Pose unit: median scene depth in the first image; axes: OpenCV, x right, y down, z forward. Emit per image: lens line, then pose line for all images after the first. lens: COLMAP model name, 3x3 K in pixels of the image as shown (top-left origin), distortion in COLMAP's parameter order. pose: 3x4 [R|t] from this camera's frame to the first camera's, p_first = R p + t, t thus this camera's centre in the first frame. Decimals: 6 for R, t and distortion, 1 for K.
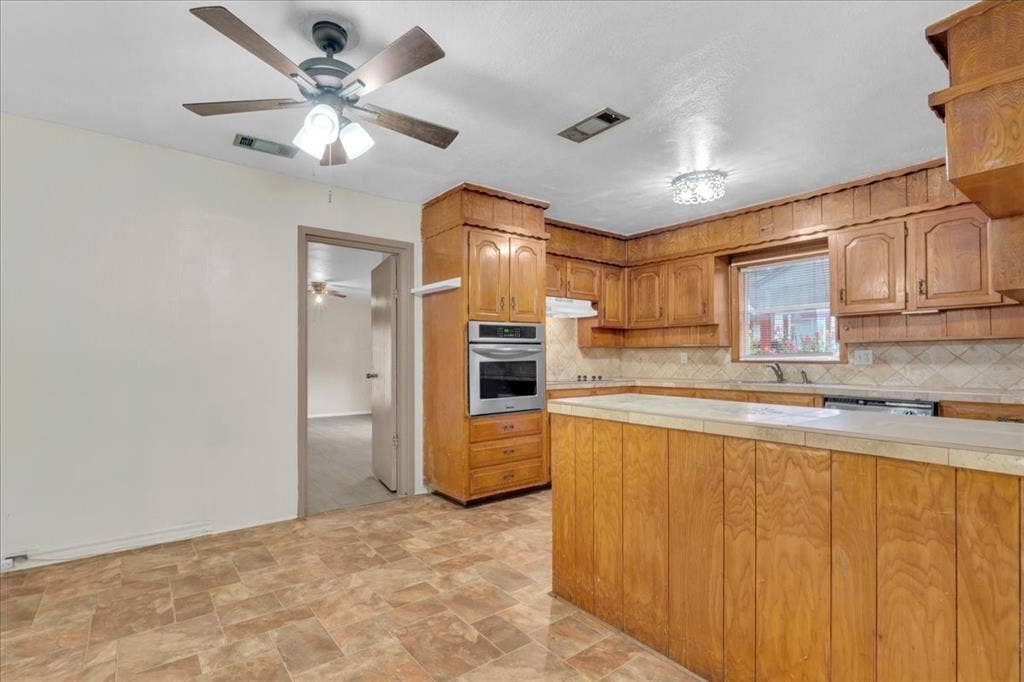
lens RADIAL K [[473.2, 0, 476.2], [0, 473.2, 353.0], [0, 0, 1]] dist [0.000913, -0.000959]
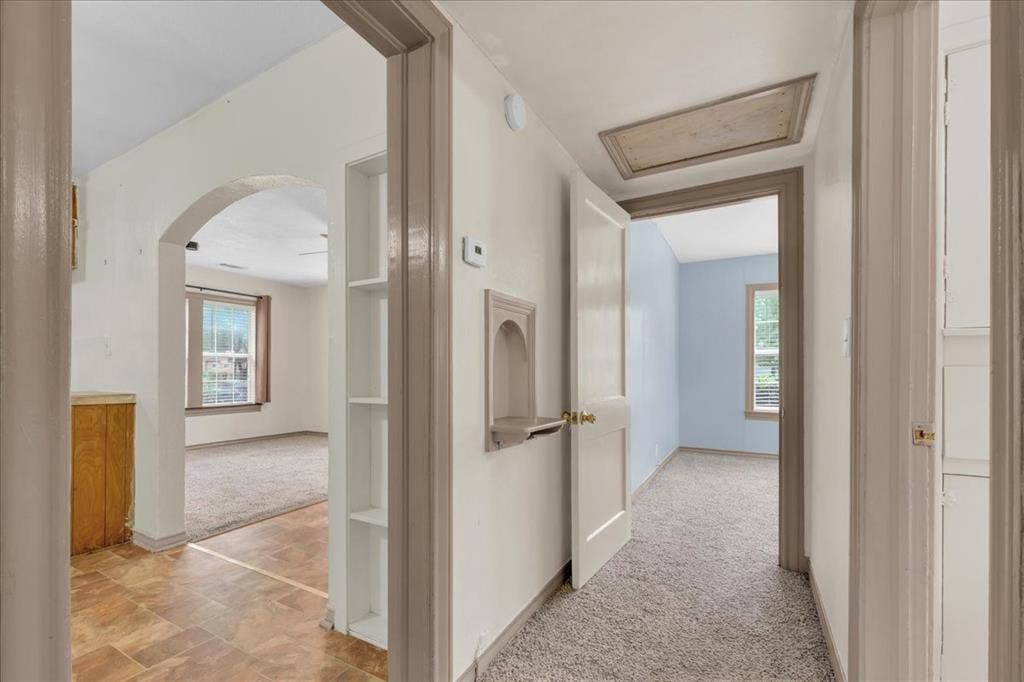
lens RADIAL K [[457.9, 0, 472.4], [0, 457.9, 366.1], [0, 0, 1]] dist [-0.000718, -0.000882]
pose [[-0.386880, 0.012326, 0.922048, -0.627471], [-0.011702, 0.999765, -0.018274, 0.020193], [-0.922056, -0.017860, -0.386645, 0.053059]]
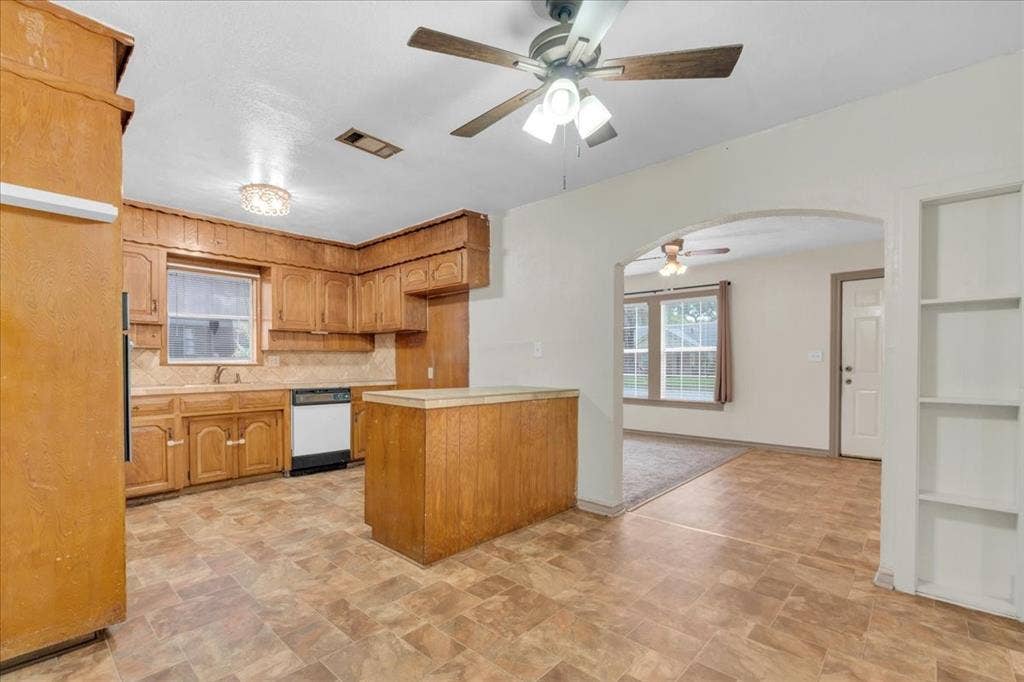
lens RADIAL K [[458.5, 0, 475.7], [0, 458.5, 369.7], [0, 0, 1]] dist [0.002011, -0.004577]
pose [[-0.167087, -0.013125, 0.985855, -0.599682], [-0.013756, 0.999845, 0.010980, 0.011445], [-0.985846, -0.011727, -0.167241, 0.679572]]
